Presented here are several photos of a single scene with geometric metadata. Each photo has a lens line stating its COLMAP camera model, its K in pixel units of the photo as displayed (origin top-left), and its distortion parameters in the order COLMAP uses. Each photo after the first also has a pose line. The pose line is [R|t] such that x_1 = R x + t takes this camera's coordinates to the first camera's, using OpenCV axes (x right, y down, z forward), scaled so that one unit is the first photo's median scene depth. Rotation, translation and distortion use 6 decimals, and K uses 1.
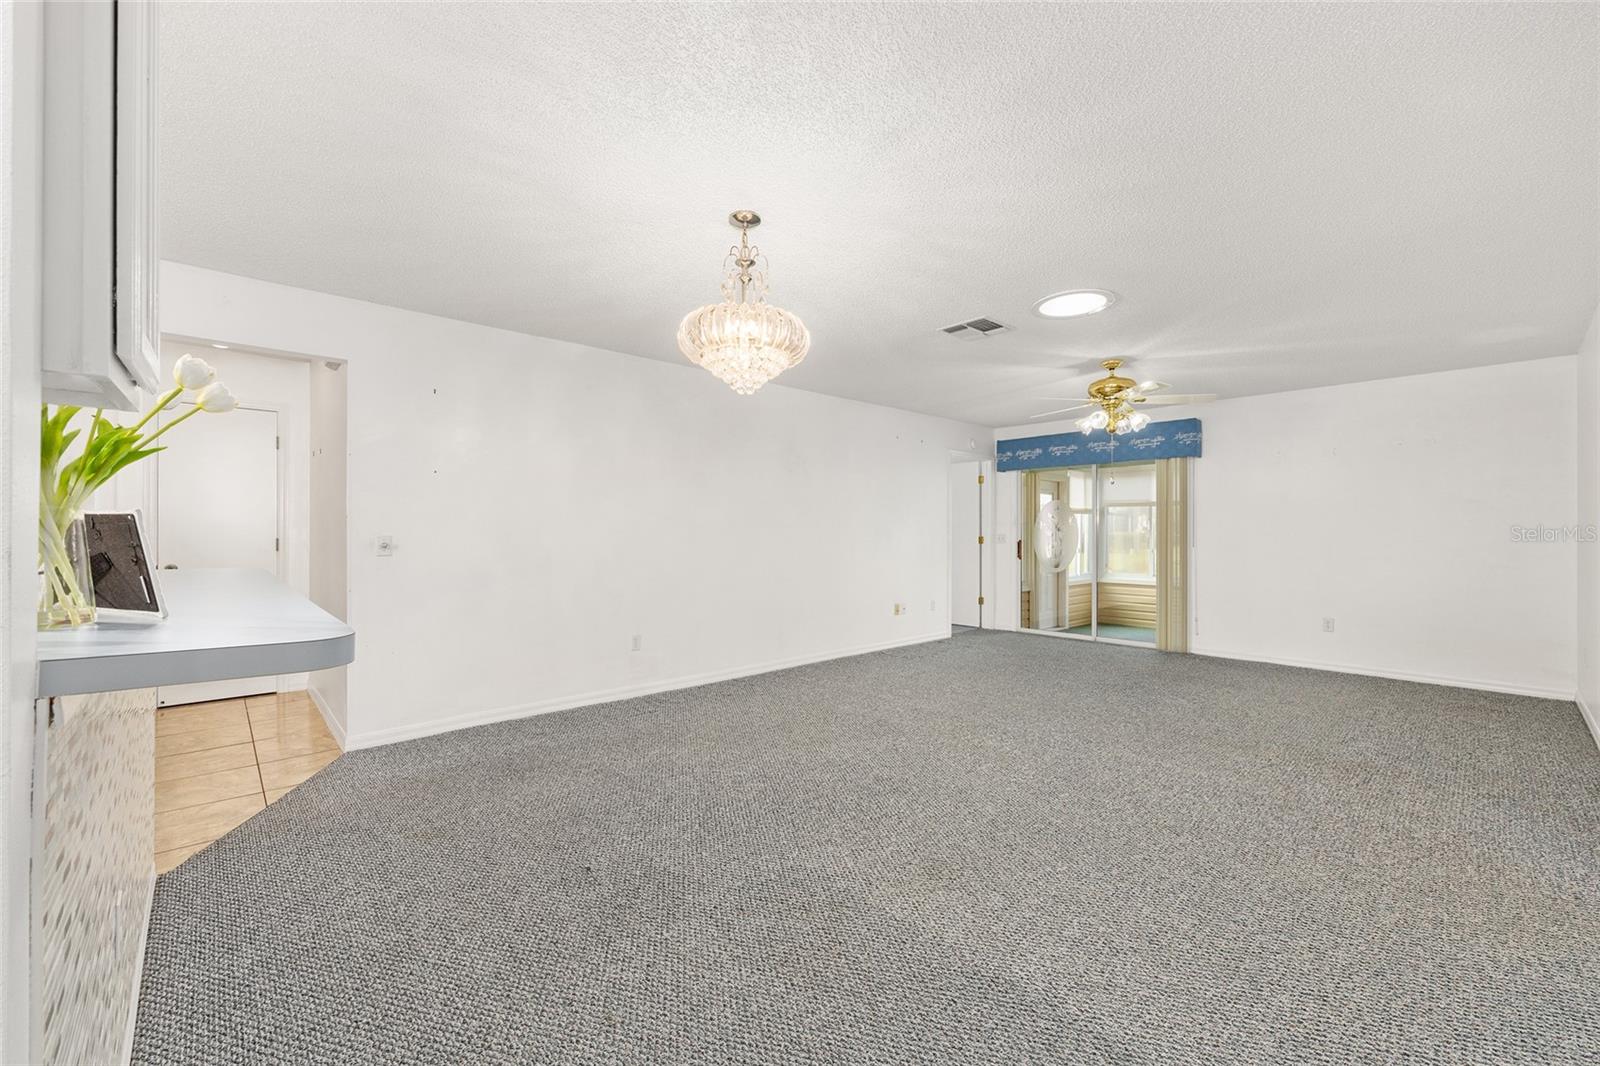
lens RADIAL K [[643.1, 0, 806.7], [0, 643.1, 534.8], [0, 0, 1]] dist [-0.000798, -0.000186]
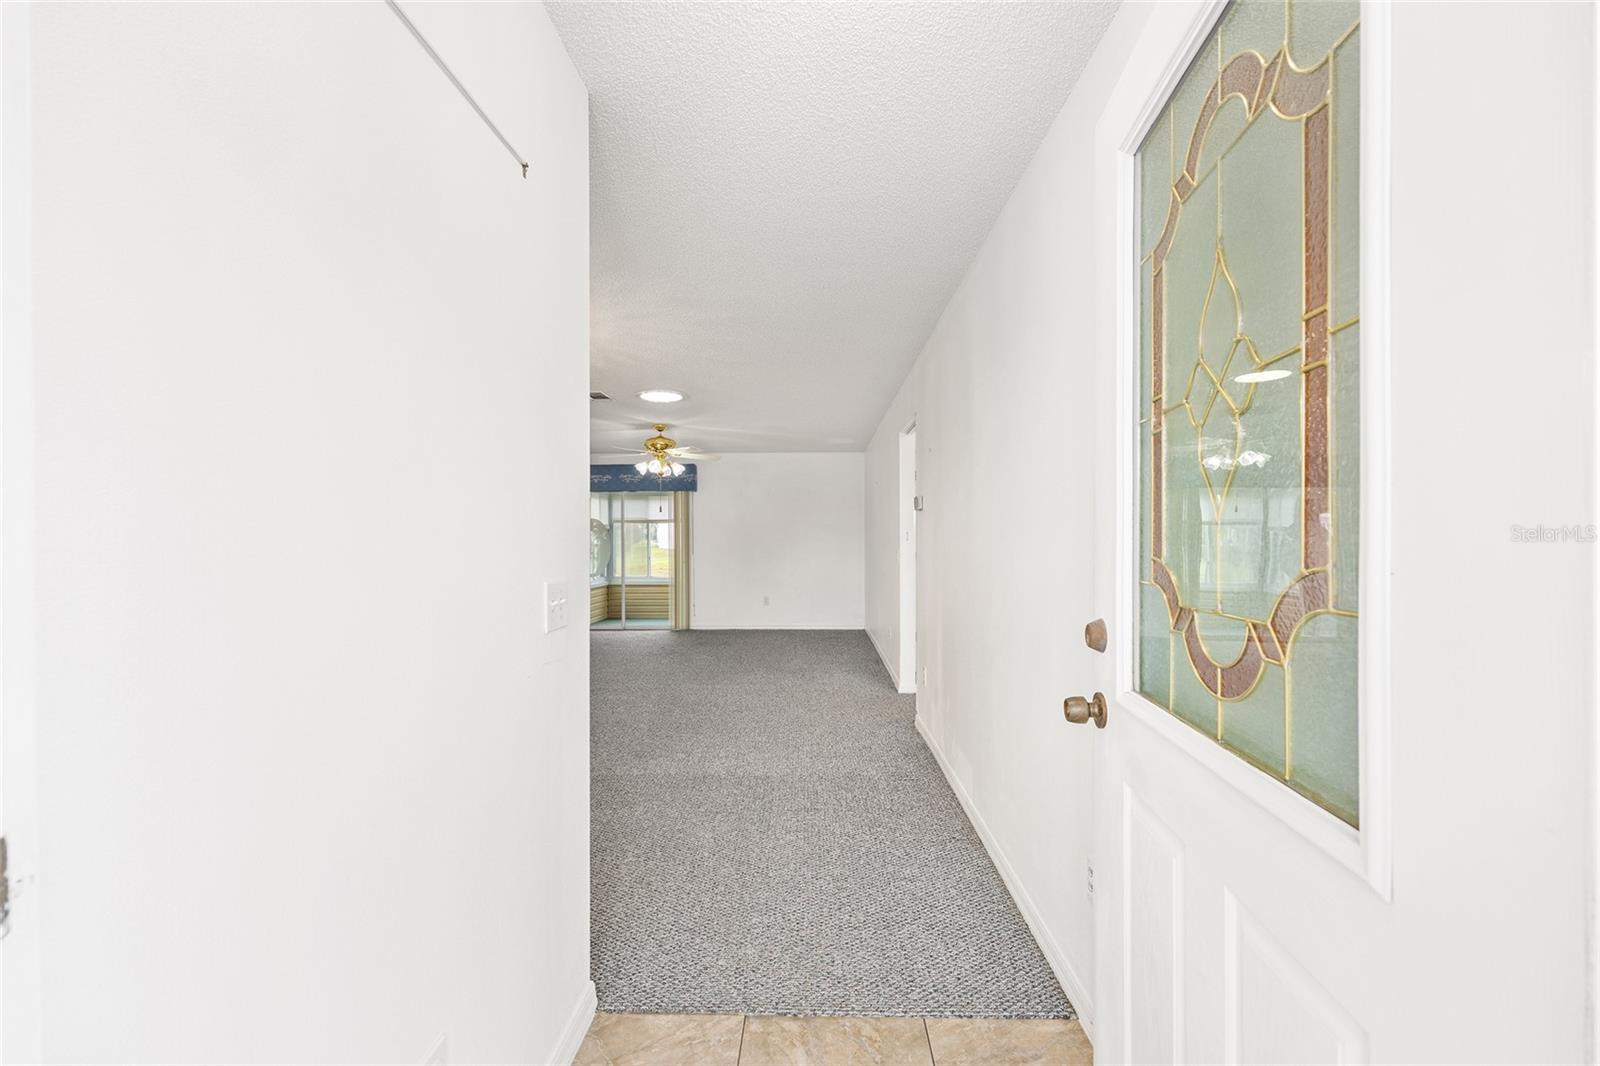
lens RADIAL K [[643.1, 0, 832.8], [0, 643.1, 540.3], [0, 0, 1]] dist [-0.000798, -0.000186]
pose [[0.659341, -0.000085, 0.751844, -0.272597], [0.001339, 0.999999, -0.001062, -0.011155], [-0.751843, 0.001707, 0.659340, -0.177856]]
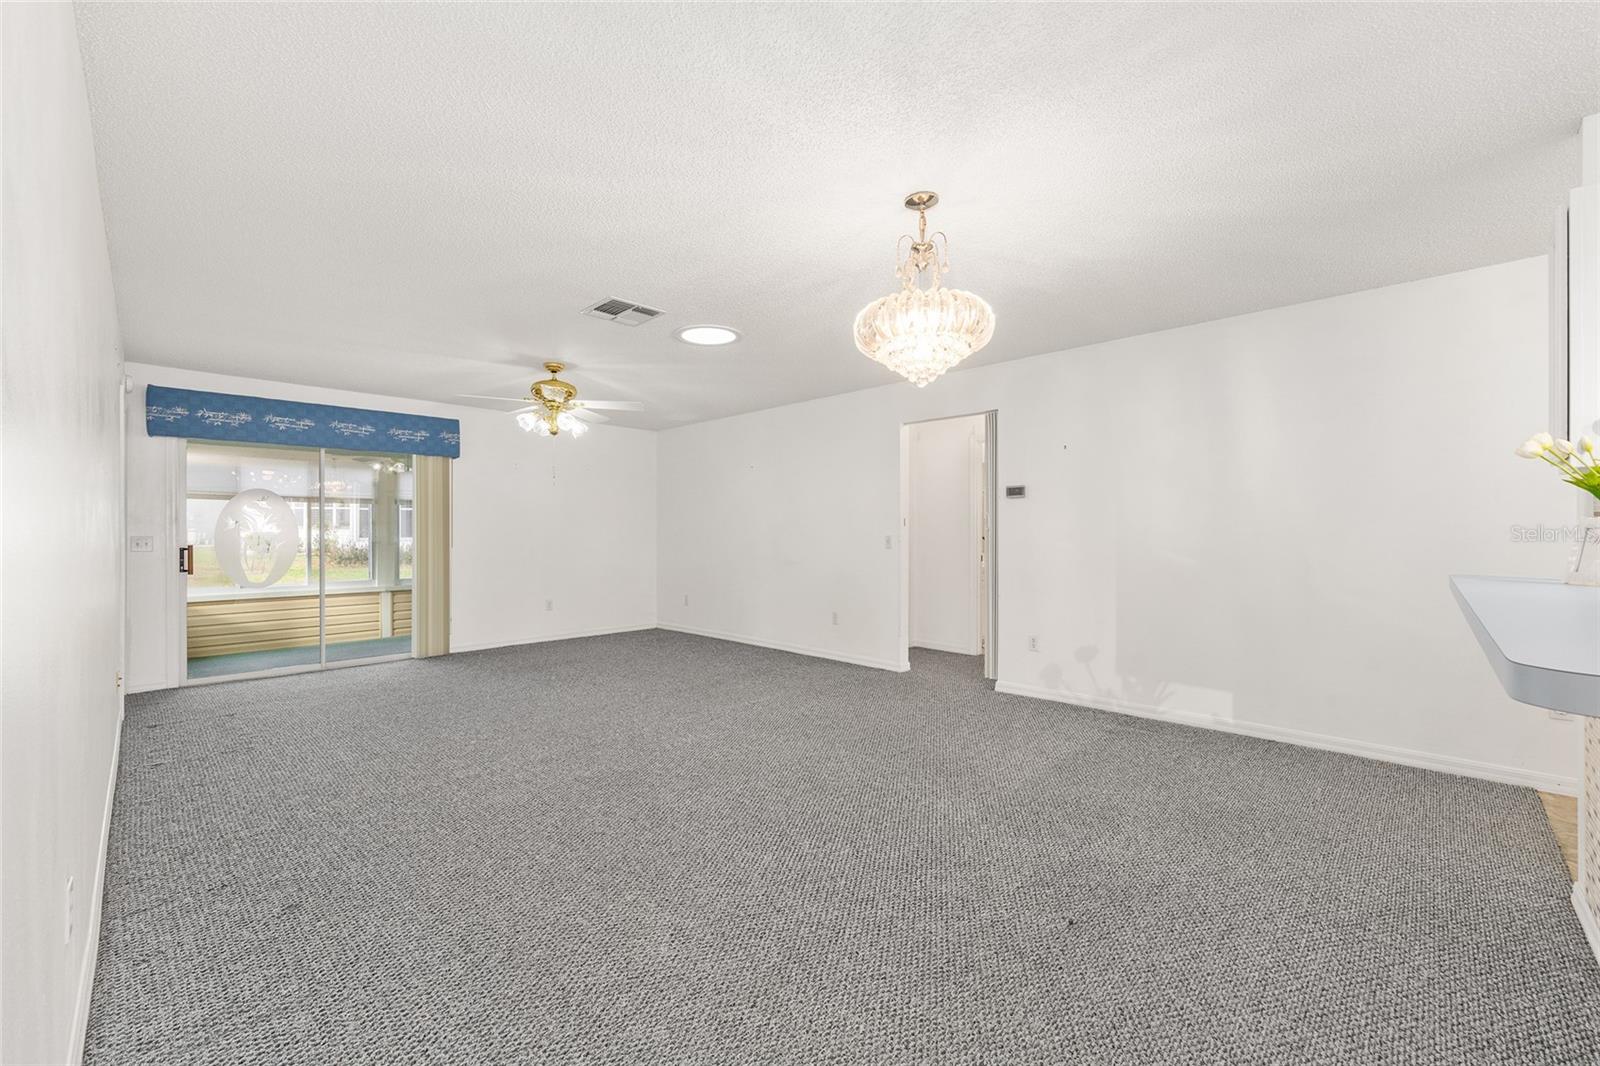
lens RADIAL K [[643.1, 0, 795.3], [0, 643.1, 531.1], [0, 0, 1]] dist [-0.000798, -0.000186]
pose [[-0.044904, -0.000438, 0.998991, -0.446200], [0.007260, 0.999973, 0.000765, -0.002919], [-0.998965, 0.007287, -0.044899, 0.529760]]
